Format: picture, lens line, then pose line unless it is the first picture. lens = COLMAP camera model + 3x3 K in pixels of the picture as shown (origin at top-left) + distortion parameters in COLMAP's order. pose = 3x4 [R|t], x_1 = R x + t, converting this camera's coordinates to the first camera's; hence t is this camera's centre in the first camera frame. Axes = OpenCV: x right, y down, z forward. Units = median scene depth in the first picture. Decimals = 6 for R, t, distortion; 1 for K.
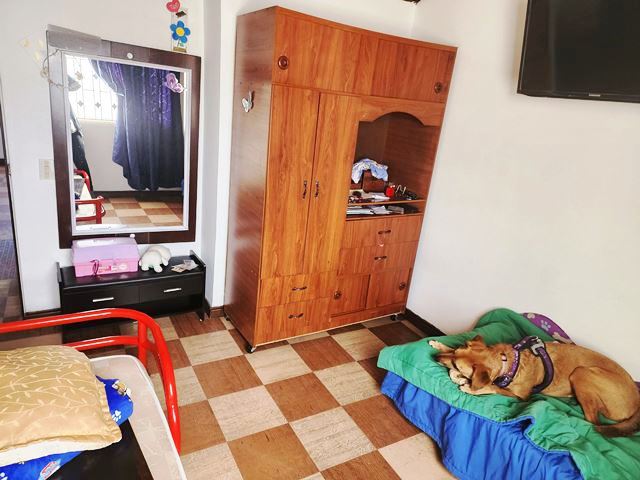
lens RADIAL K [[434.9, 0, 320.0], [0, 434.9, 240.0], [0, 0, 1]] dist [0.051603, -0.055742]
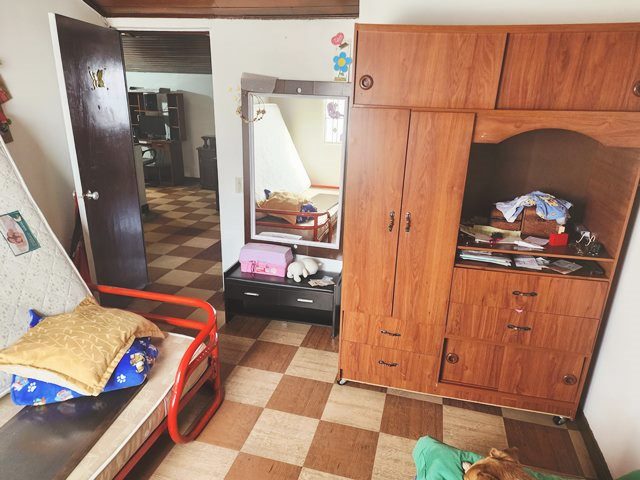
lens RADIAL K [[434.9, 0, 320.0], [0, 434.9, 240.0], [0, 0, 1]] dist [0.051603, -0.055742]
pose [[0.696115, 0.139921, -0.704164, 0.447820], [-0.171753, 0.984800, 0.025896, -0.071846], [0.697084, 0.102916, 0.709565, 0.262464]]
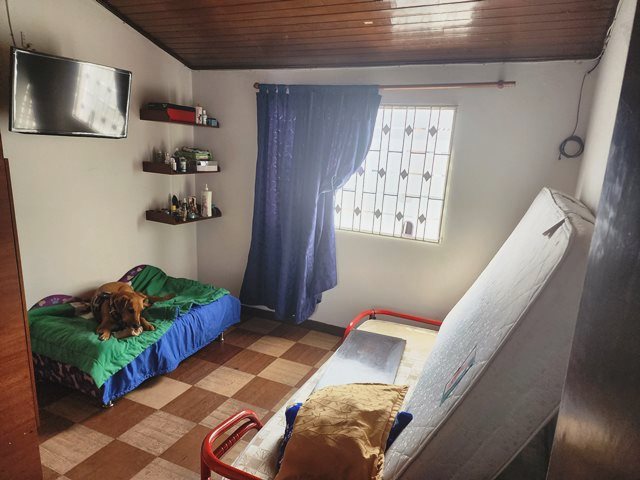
lens RADIAL K [[434.9, 0, 320.0], [0, 434.9, 240.0], [0, 0, 1]] dist [0.051603, -0.055742]
pose [[-0.561157, -0.309330, 0.767736, -0.785799], [0.142302, 0.877677, 0.457638, -0.402842], [-0.815385, 0.366057, -0.448497, 0.781263]]
